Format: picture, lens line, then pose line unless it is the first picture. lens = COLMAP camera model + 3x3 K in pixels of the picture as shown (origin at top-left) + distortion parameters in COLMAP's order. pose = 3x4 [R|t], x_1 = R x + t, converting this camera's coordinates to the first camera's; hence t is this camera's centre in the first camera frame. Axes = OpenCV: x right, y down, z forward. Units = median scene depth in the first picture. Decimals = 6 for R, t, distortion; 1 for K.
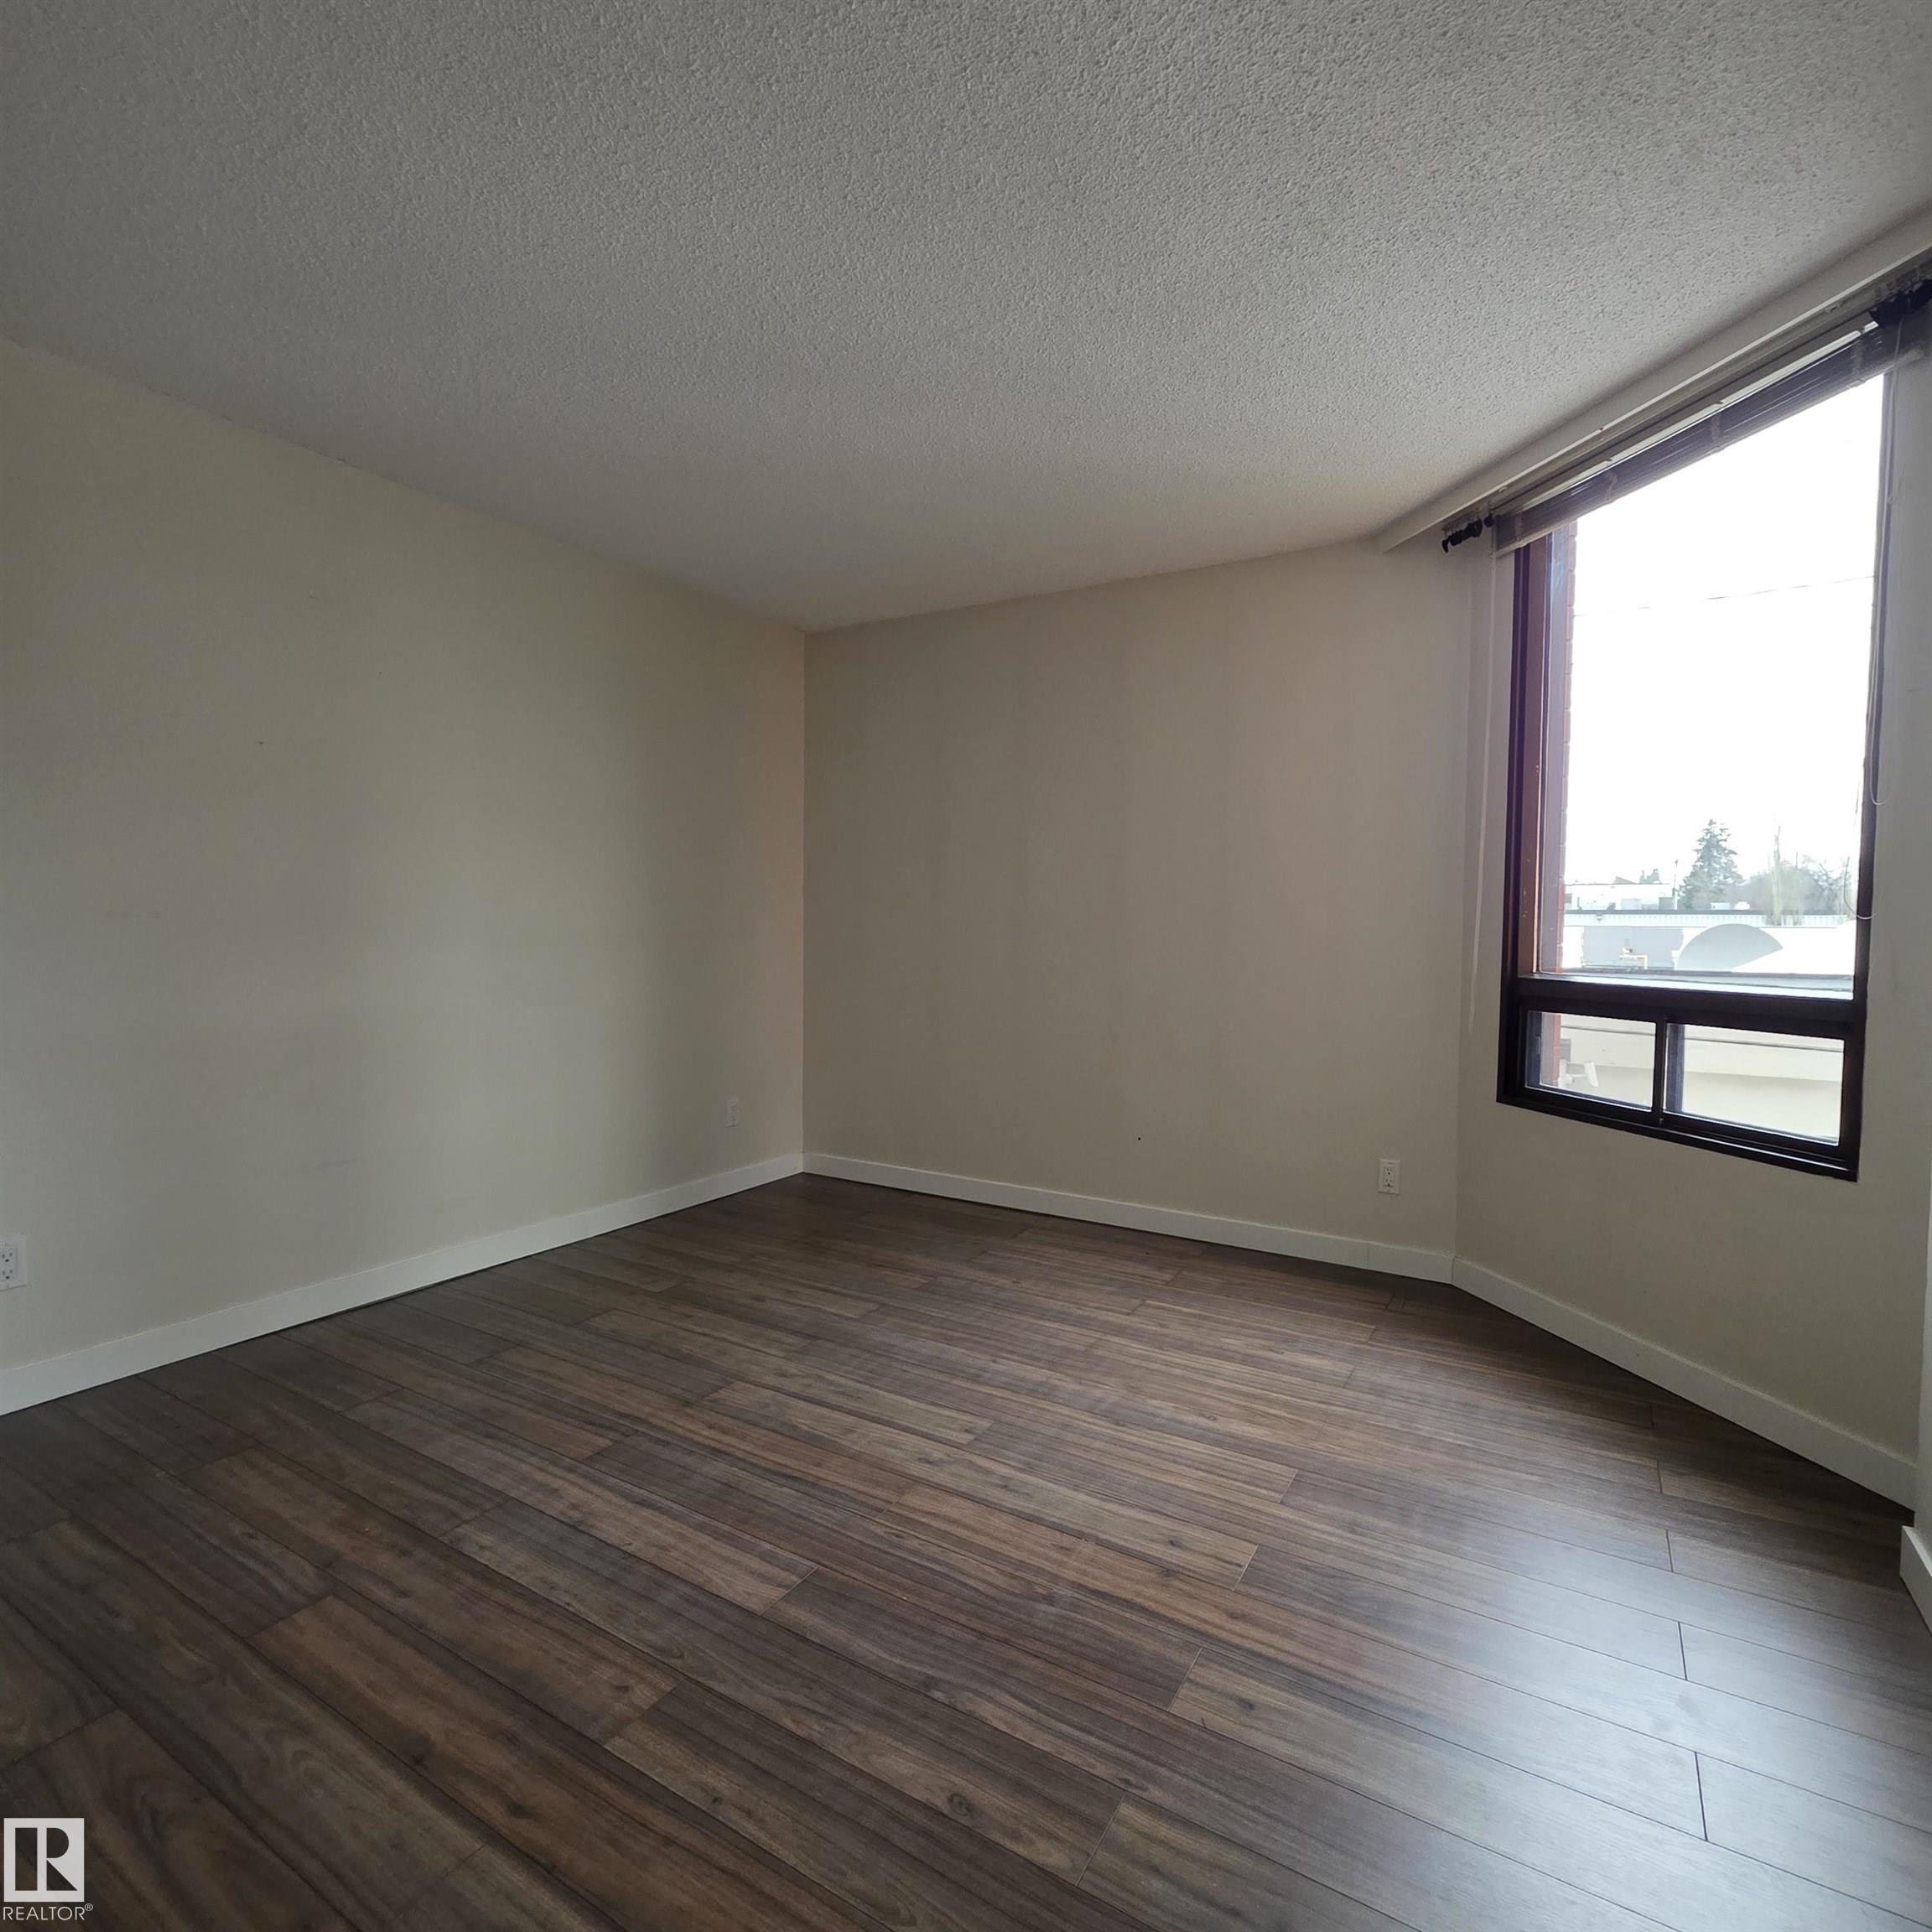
lens RADIAL K [[1030.8, 0, 957.5], [0, 1030.8, 965.3], [0, 0, 1]] dist [0.000784, 0.000499]
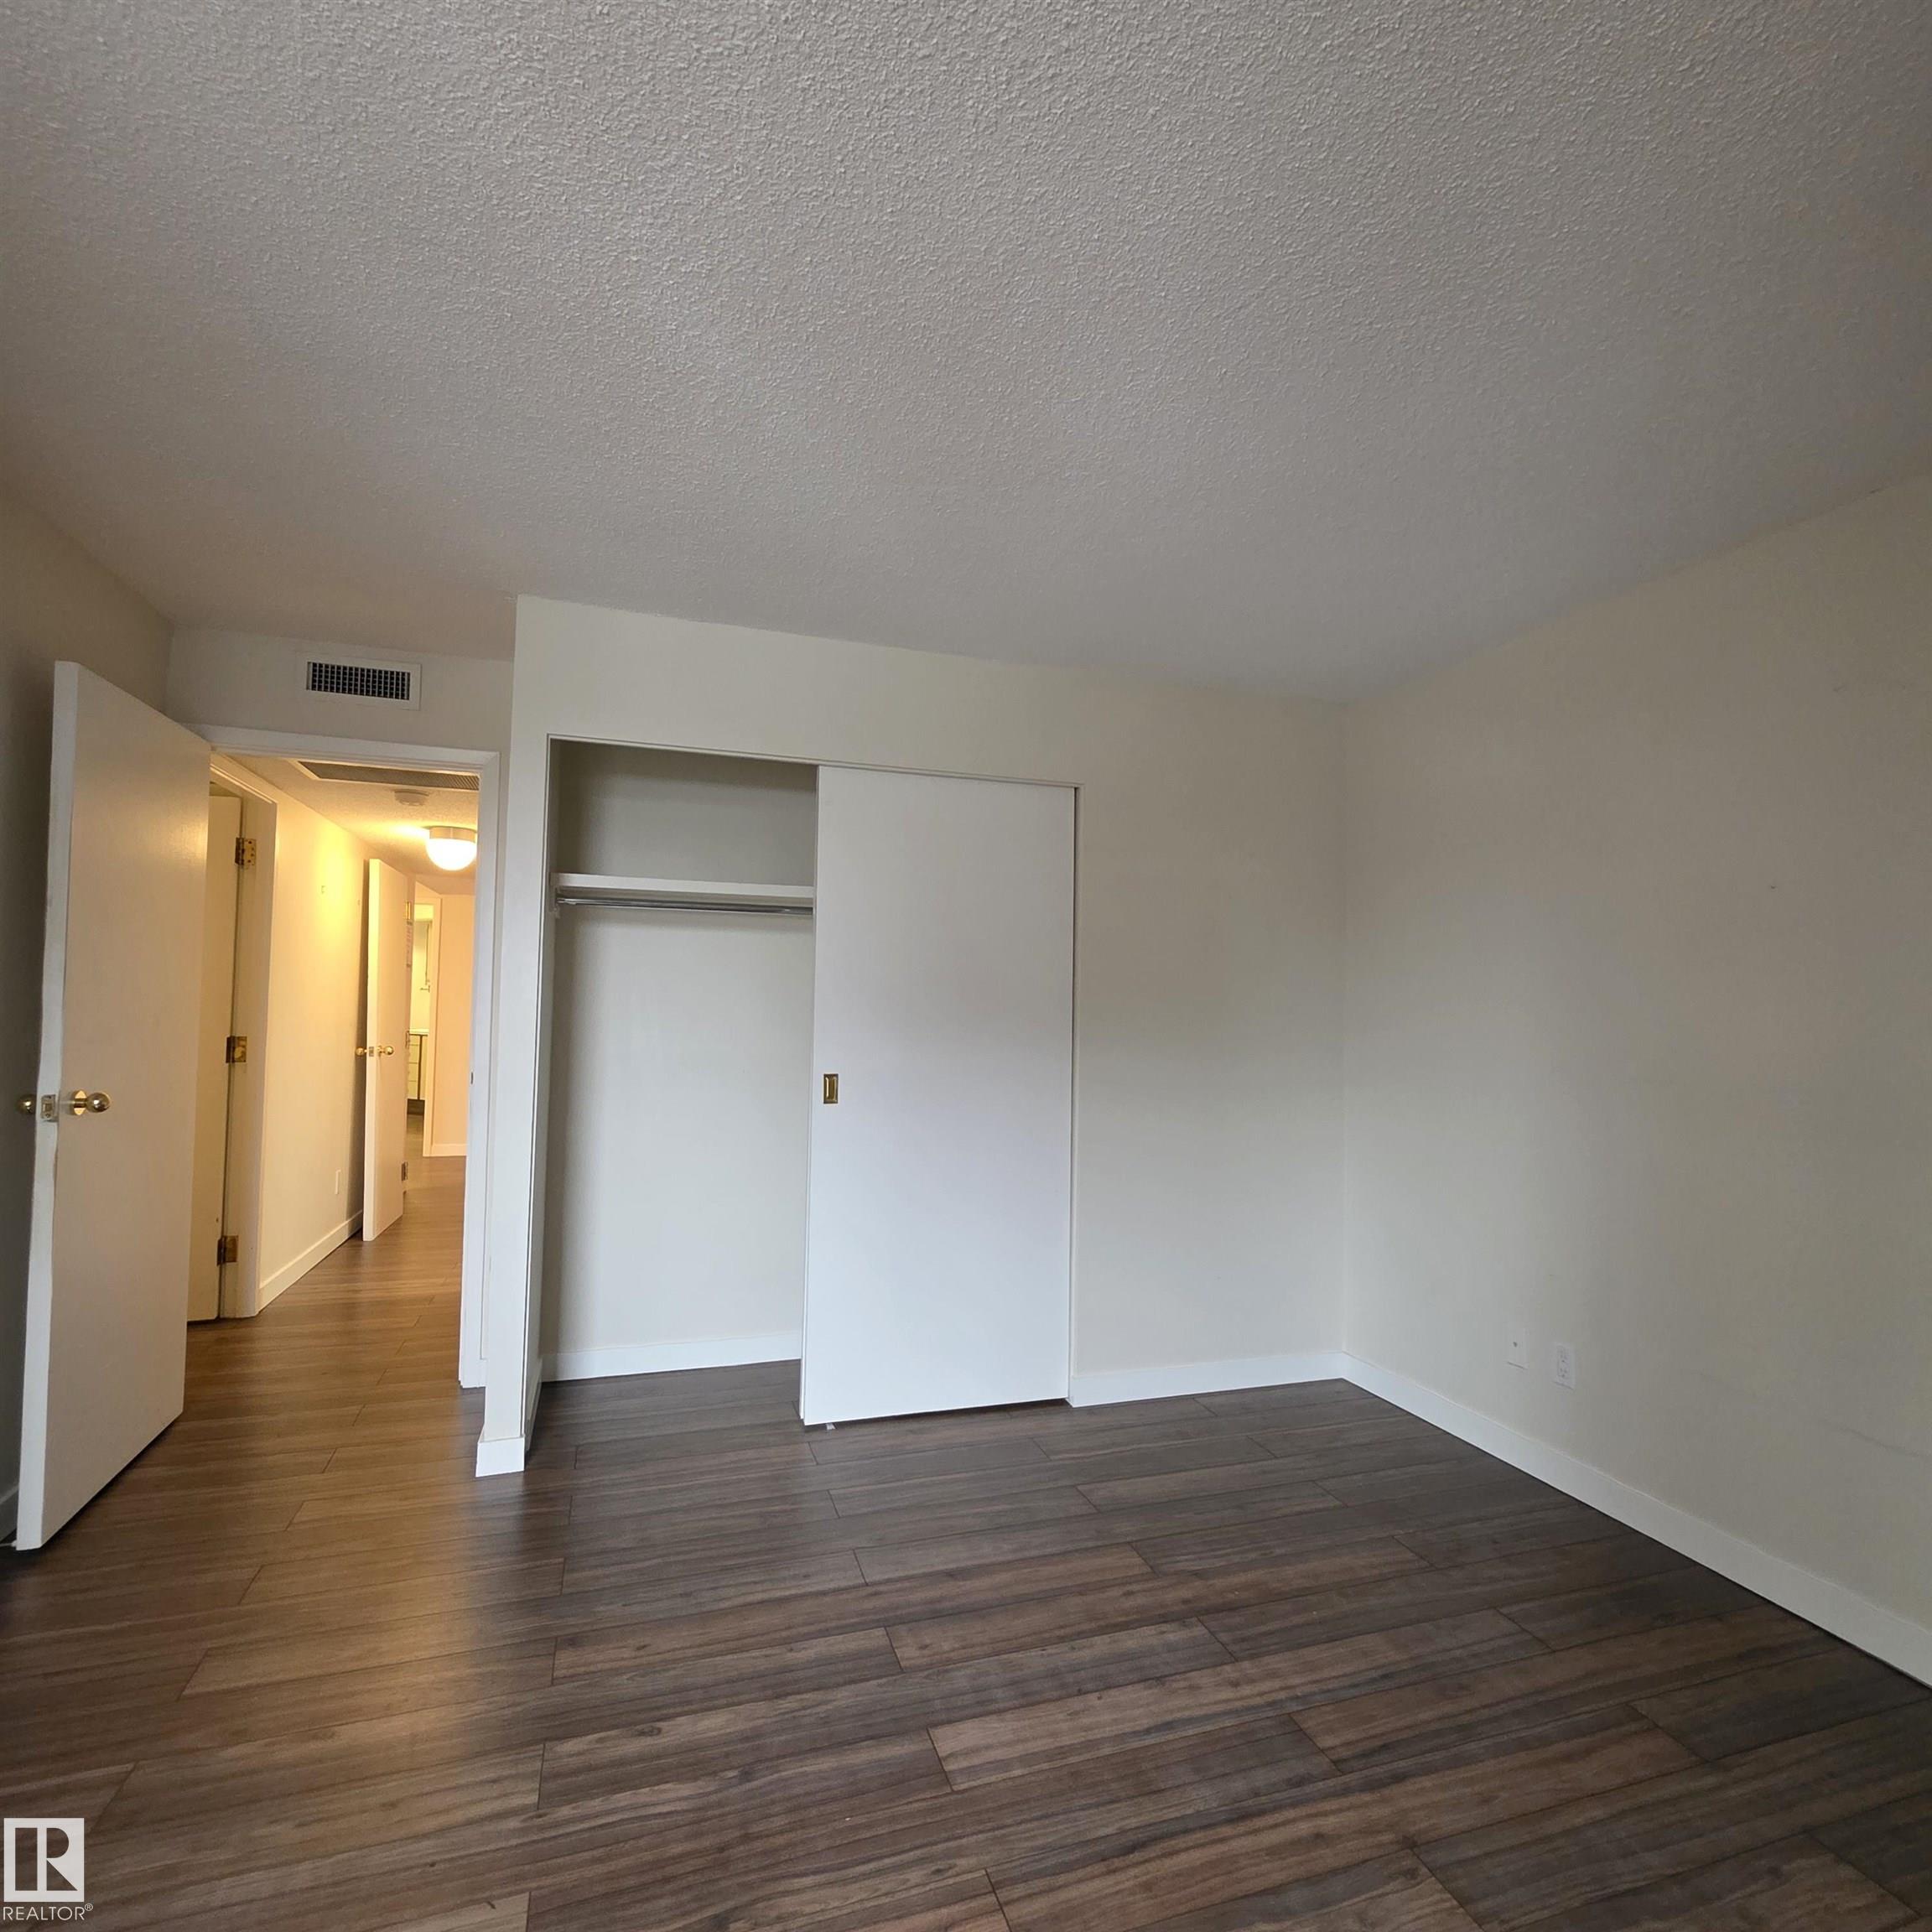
lens RADIAL K [[1030.8, 0, 967.2], [0, 1030.8, 965.1], [0, 0, 1]] dist [0.000784, 0.000499]
pose [[-0.640101, -0.051128, -0.766588, 0.672920], [-0.059386, 0.998091, -0.016981, -0.161109], [0.765992, 0.034655, -0.641915, 1.748083]]
